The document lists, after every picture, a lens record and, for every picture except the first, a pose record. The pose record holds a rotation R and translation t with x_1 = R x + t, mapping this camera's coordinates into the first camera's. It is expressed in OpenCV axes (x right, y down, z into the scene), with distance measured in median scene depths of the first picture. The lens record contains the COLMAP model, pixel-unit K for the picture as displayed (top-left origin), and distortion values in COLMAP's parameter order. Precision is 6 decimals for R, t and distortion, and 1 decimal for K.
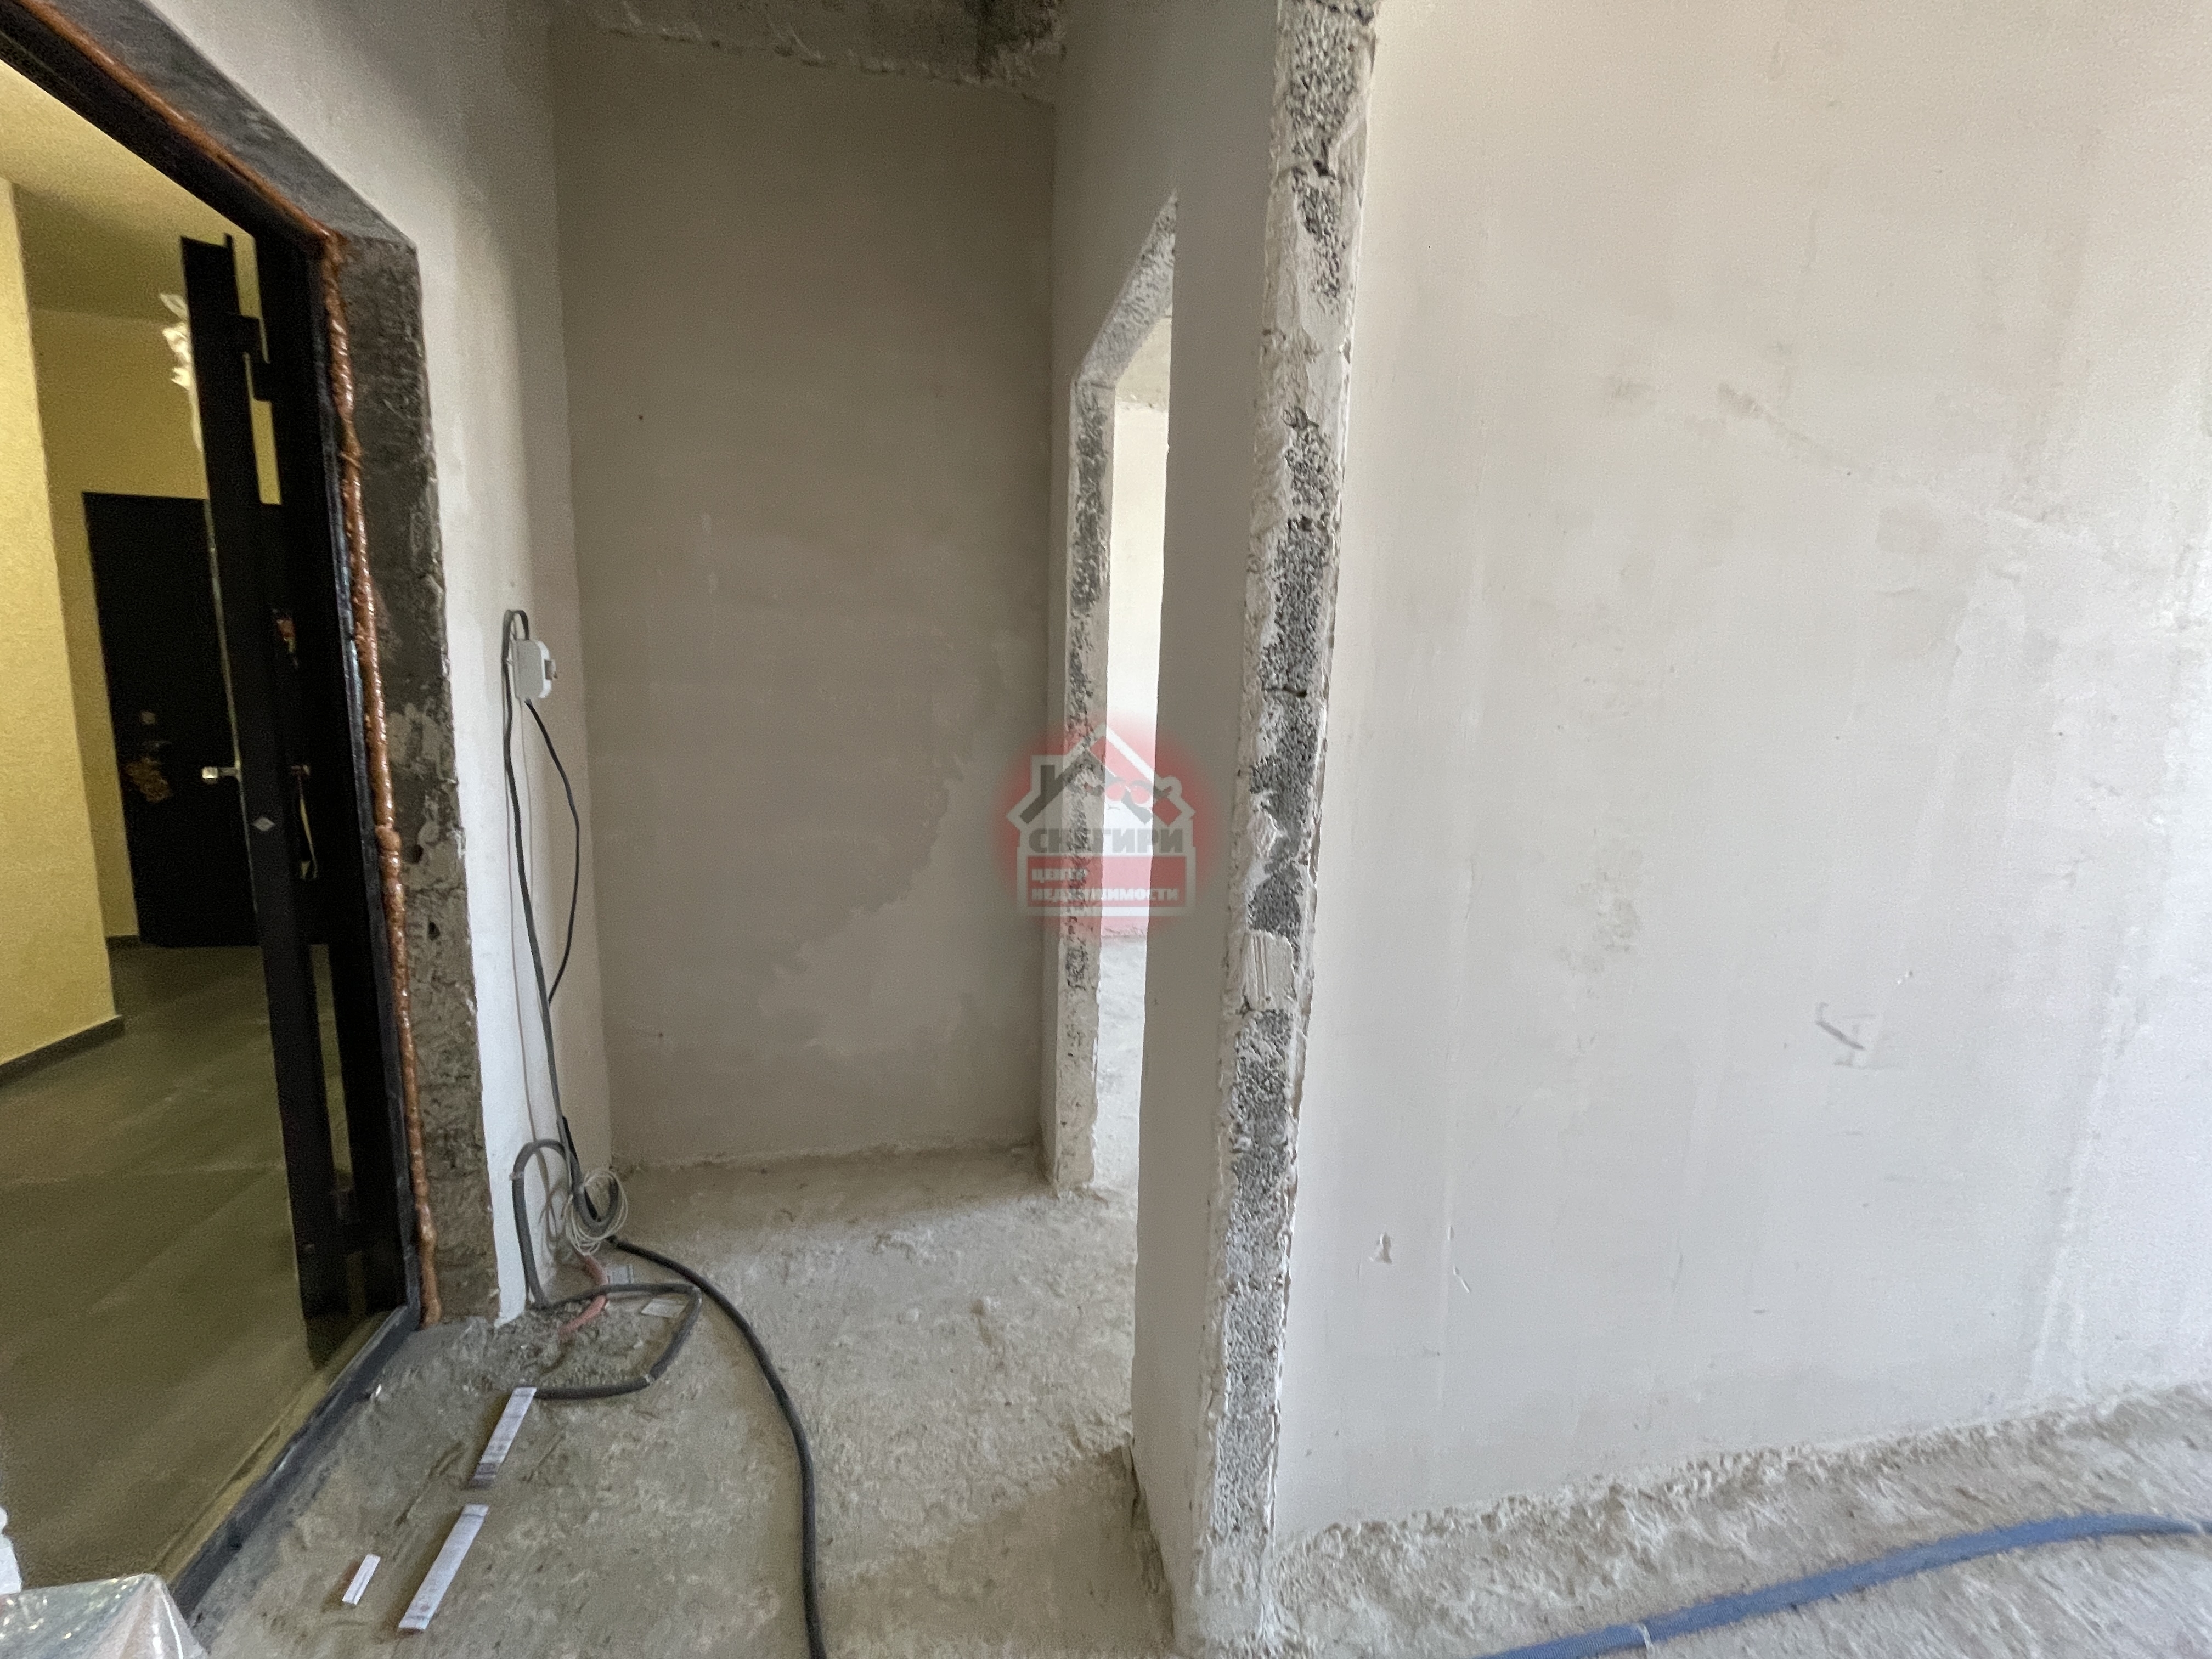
lens RADIAL K [[894.8, 0, 1096.7], [0, 894.8, 838.1], [0, 0, 1]] dist [0.001122, 0.000499]
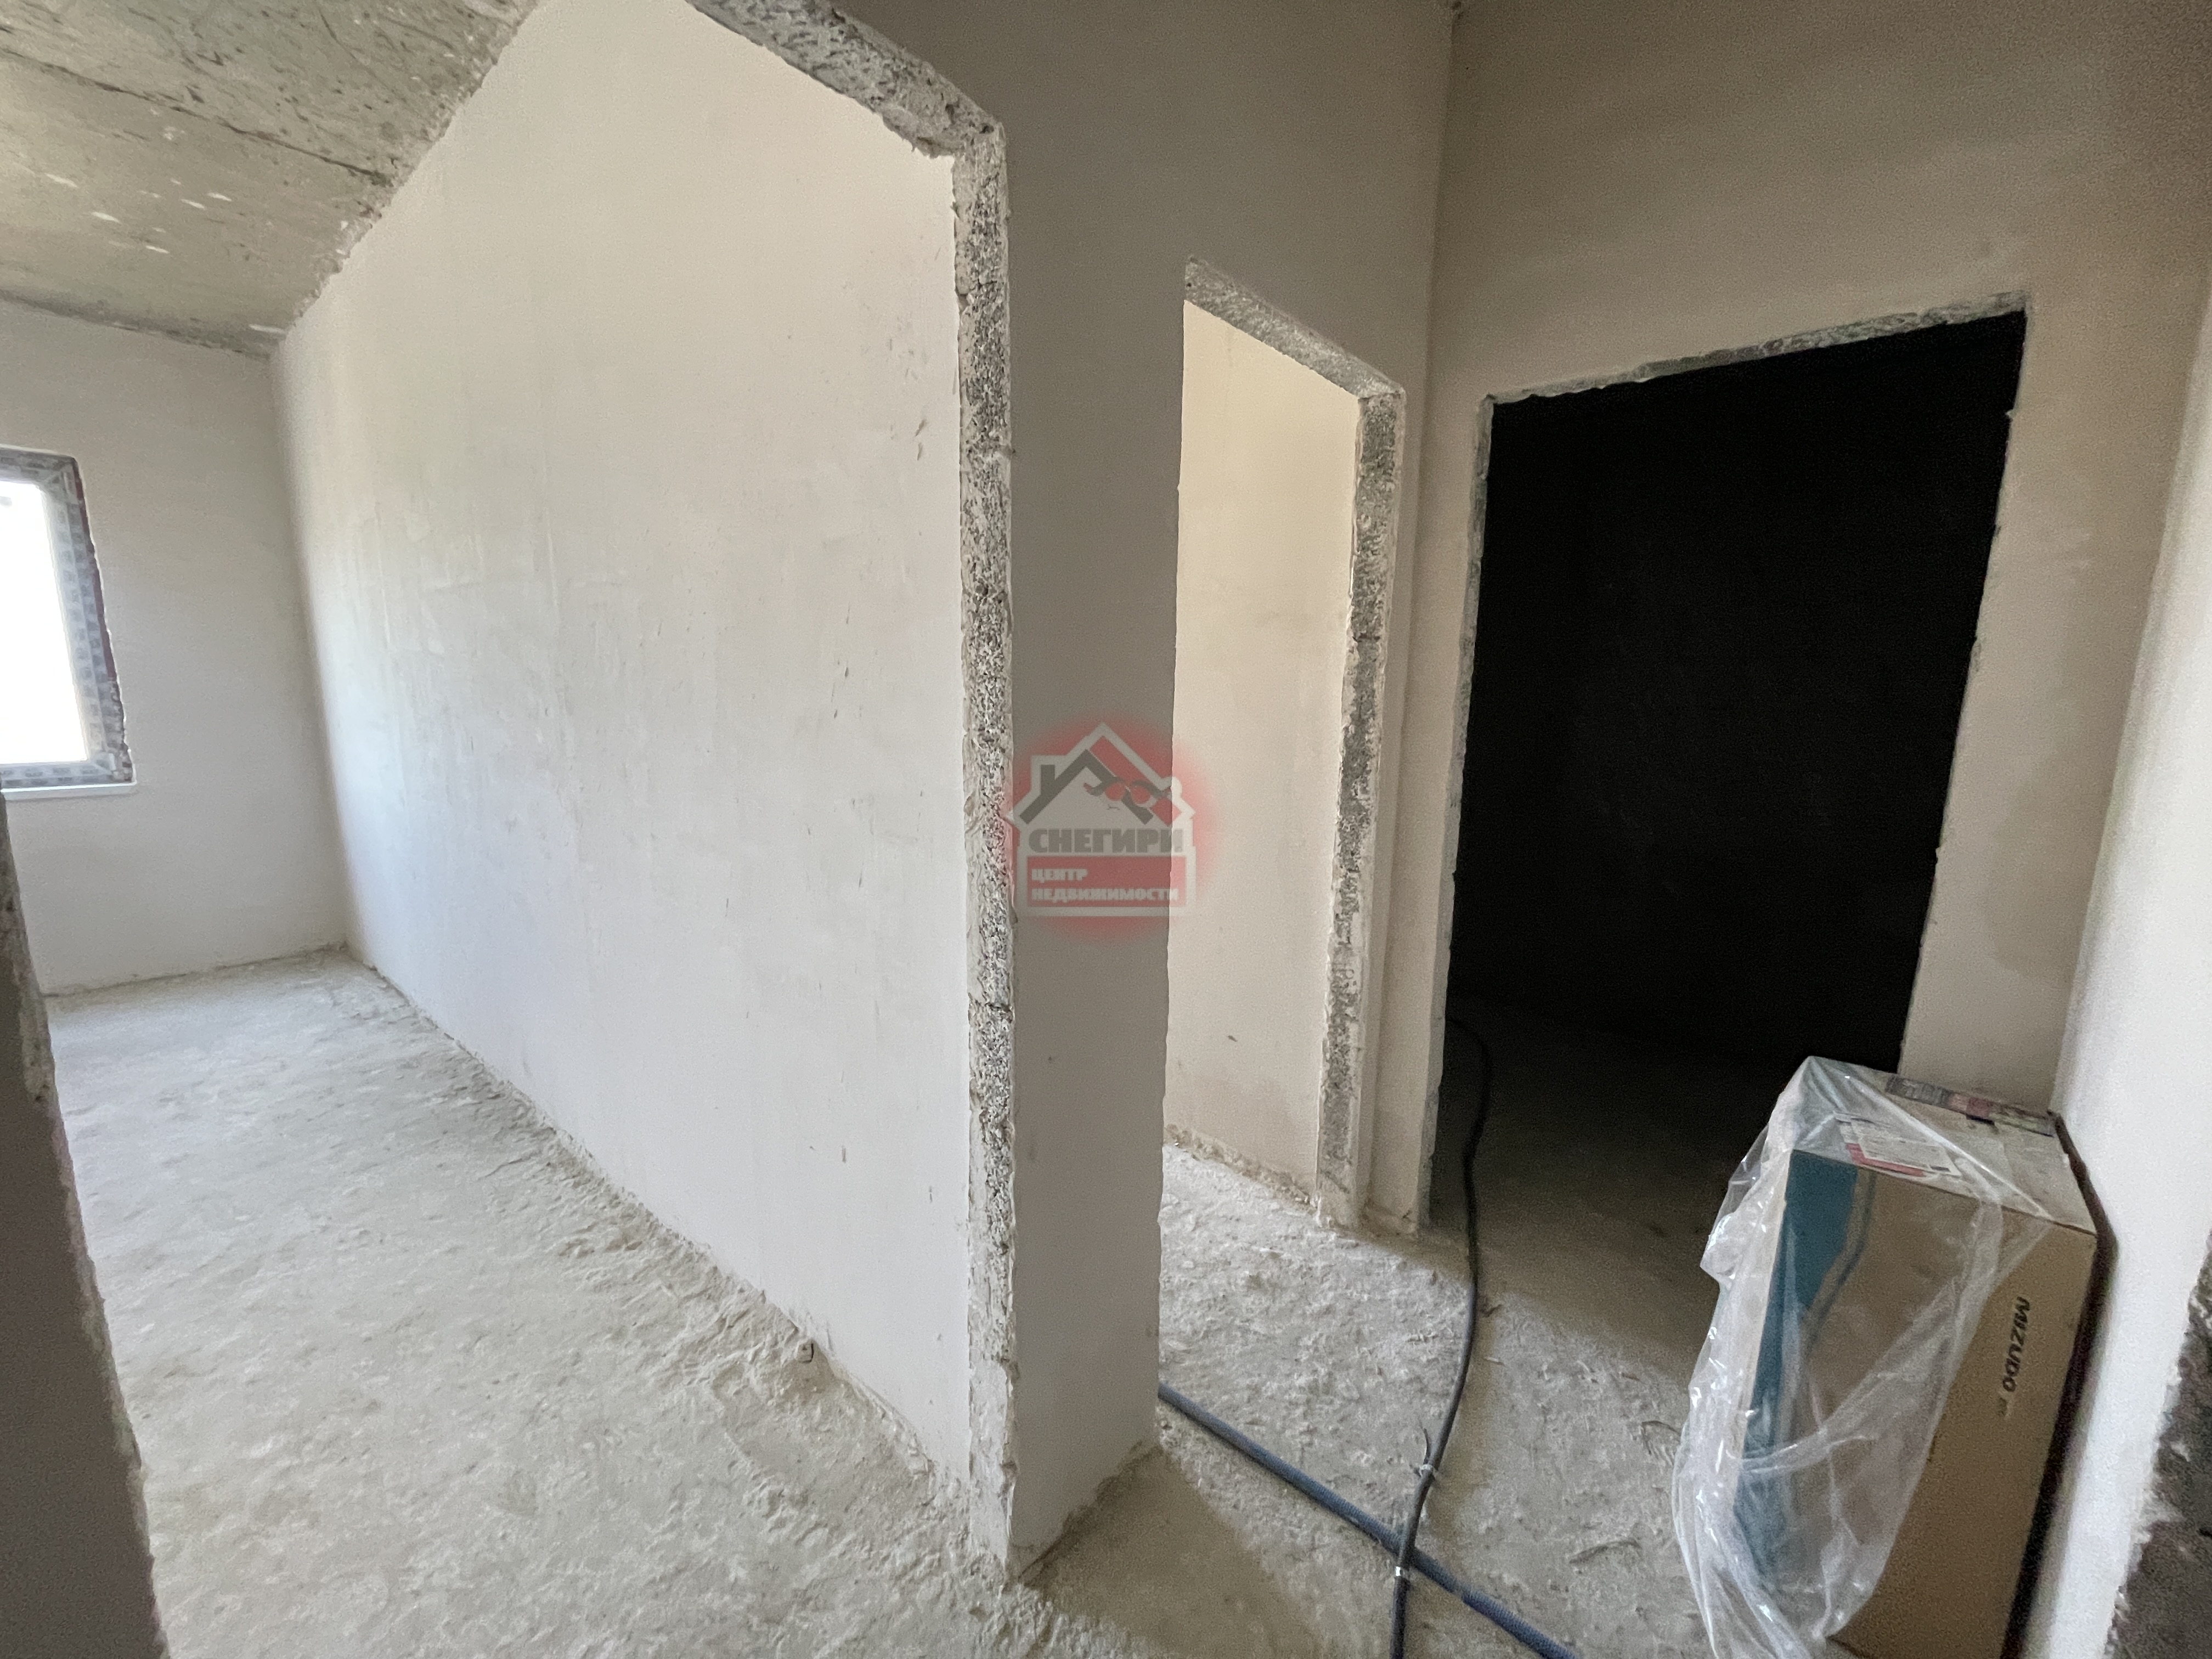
lens RADIAL K [[894.8, 0, 1096.7], [0, 894.8, 838.1], [0, 0, 1]] dist [0.001122, 0.000499]
pose [[-0.617213, -0.169854, 0.768243, -0.408597], [0.080714, 0.957599, 0.276566, -0.190864], [-0.782645, 0.232708, -0.577333, 0.915576]]
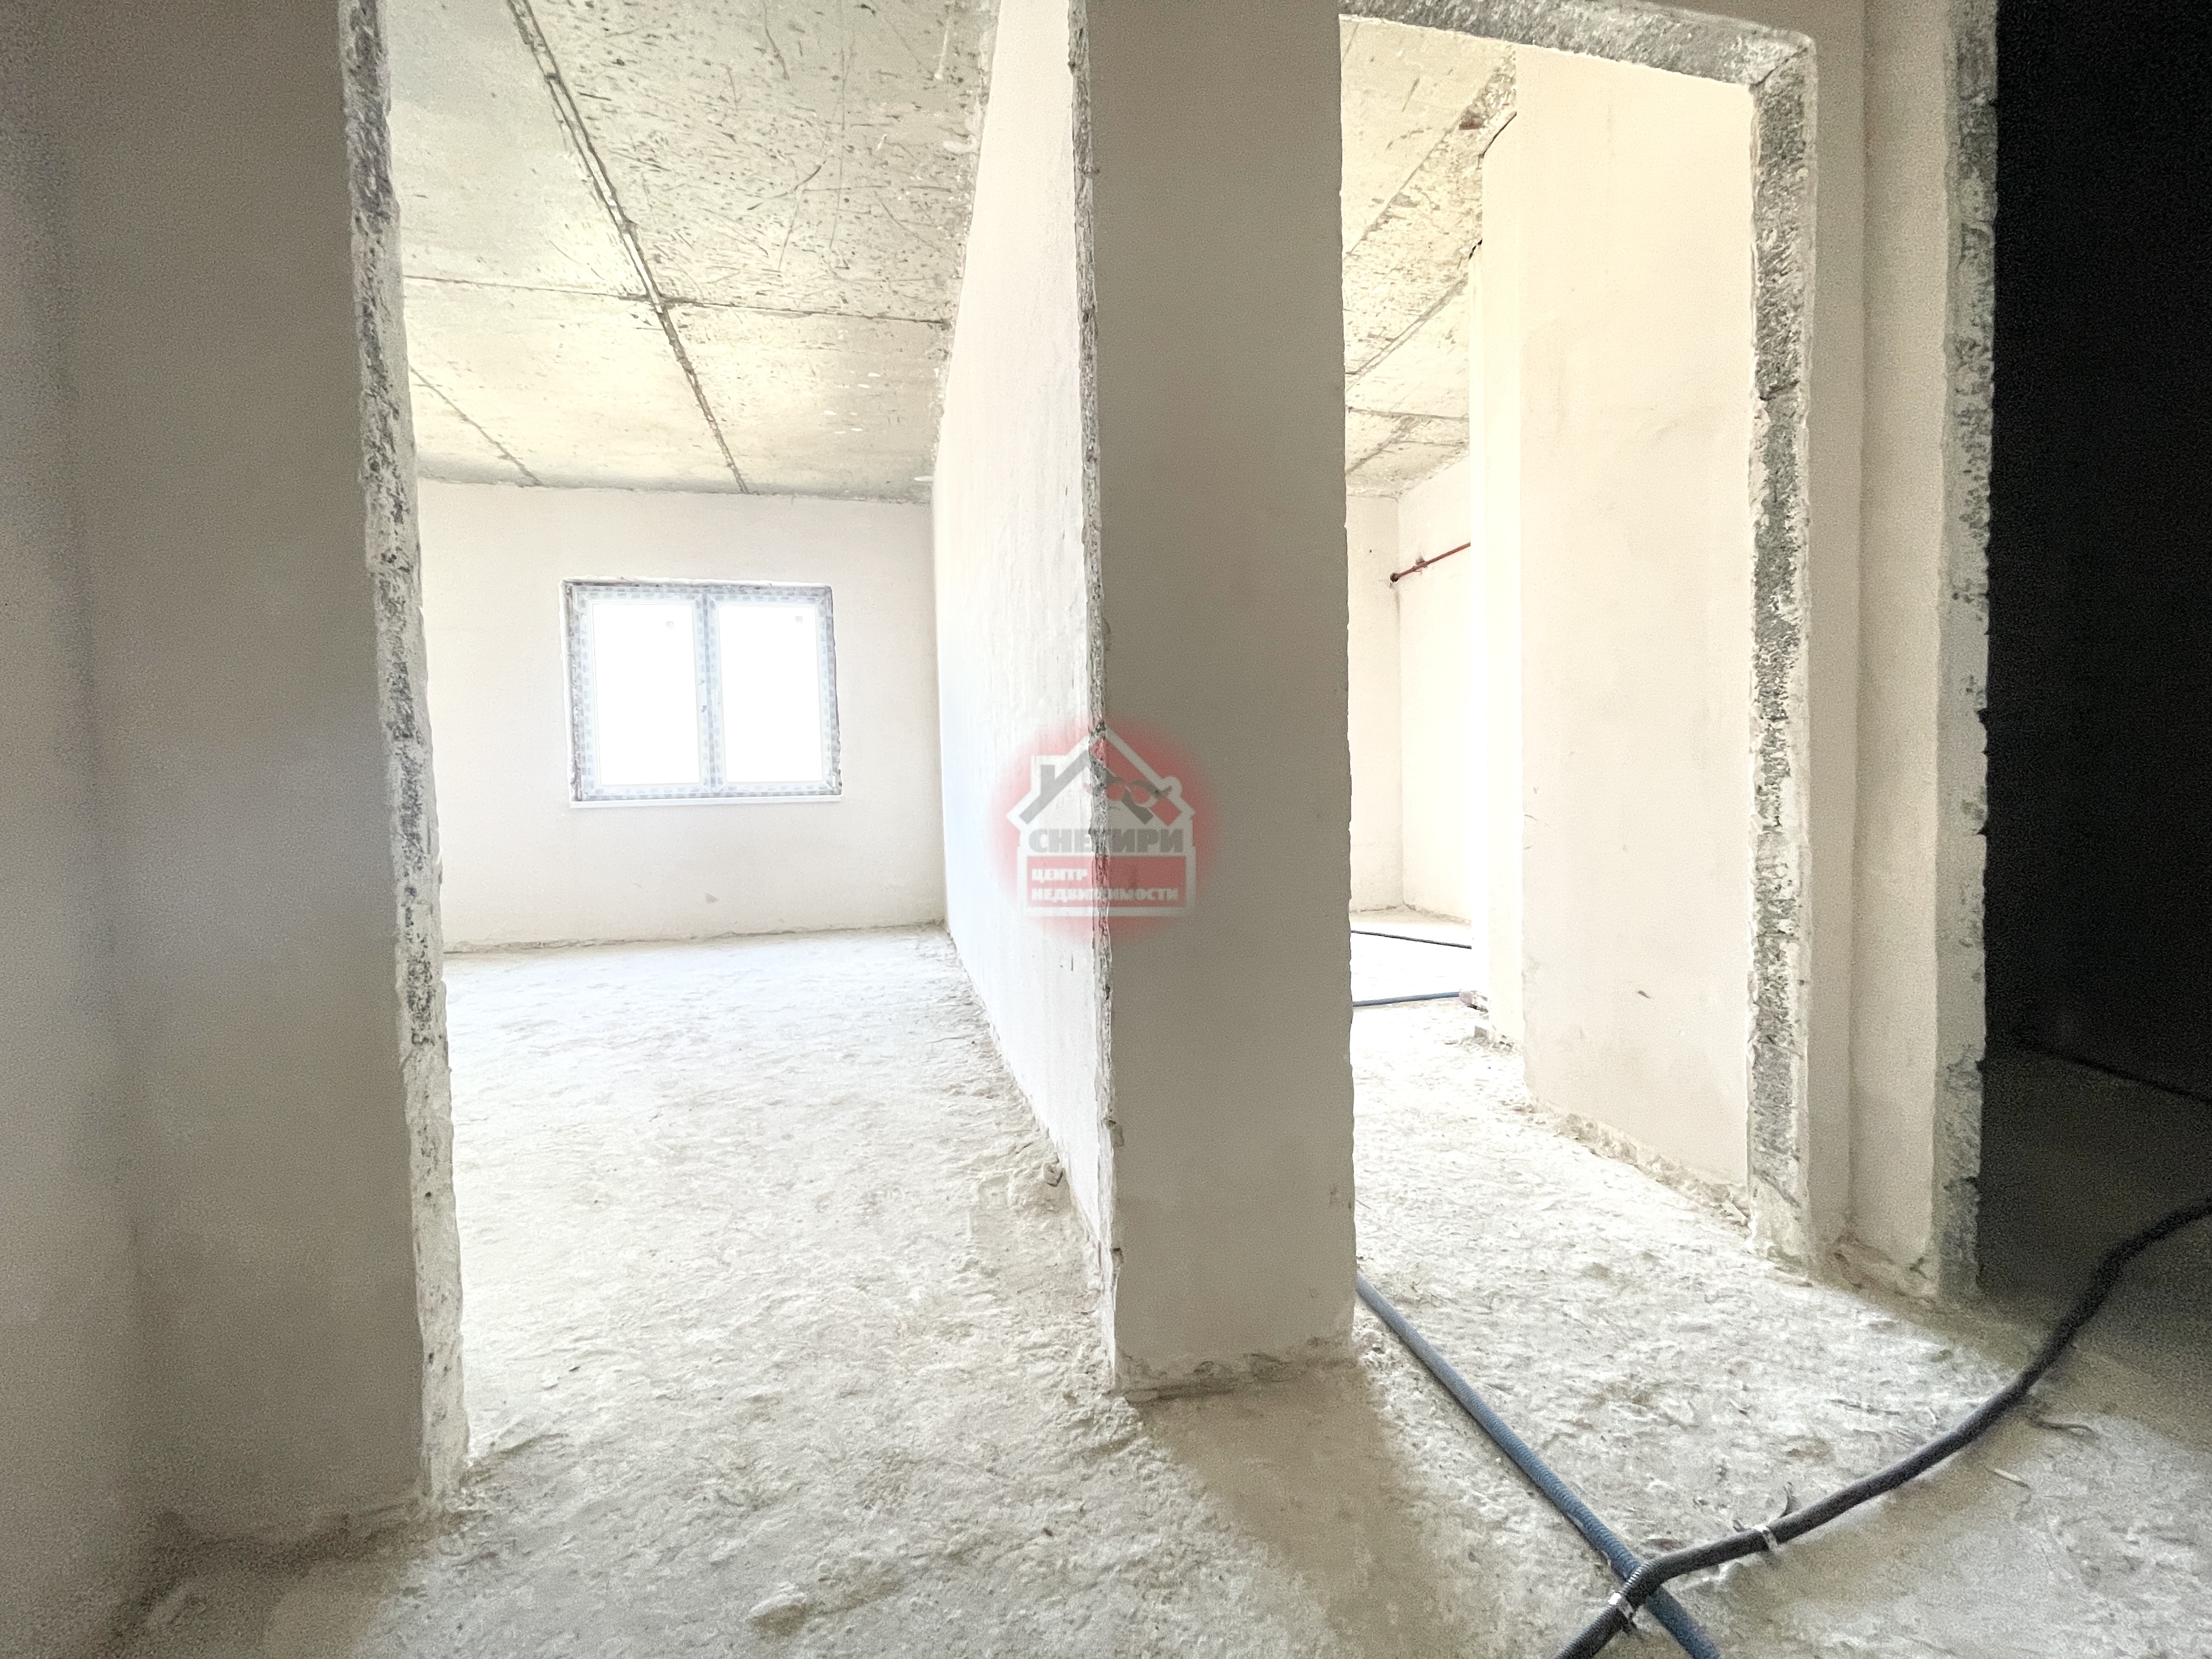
lens RADIAL K [[894.8, 0, 1096.7], [0, 894.8, 838.1], [0, 0, 1]] dist [0.001122, 0.000499]
pose [[-0.031287, -0.074076, 0.996762, -0.516940], [0.167863, 0.982696, 0.078299, 0.089388], [-0.985314, 0.169769, -0.018311, 0.682013]]
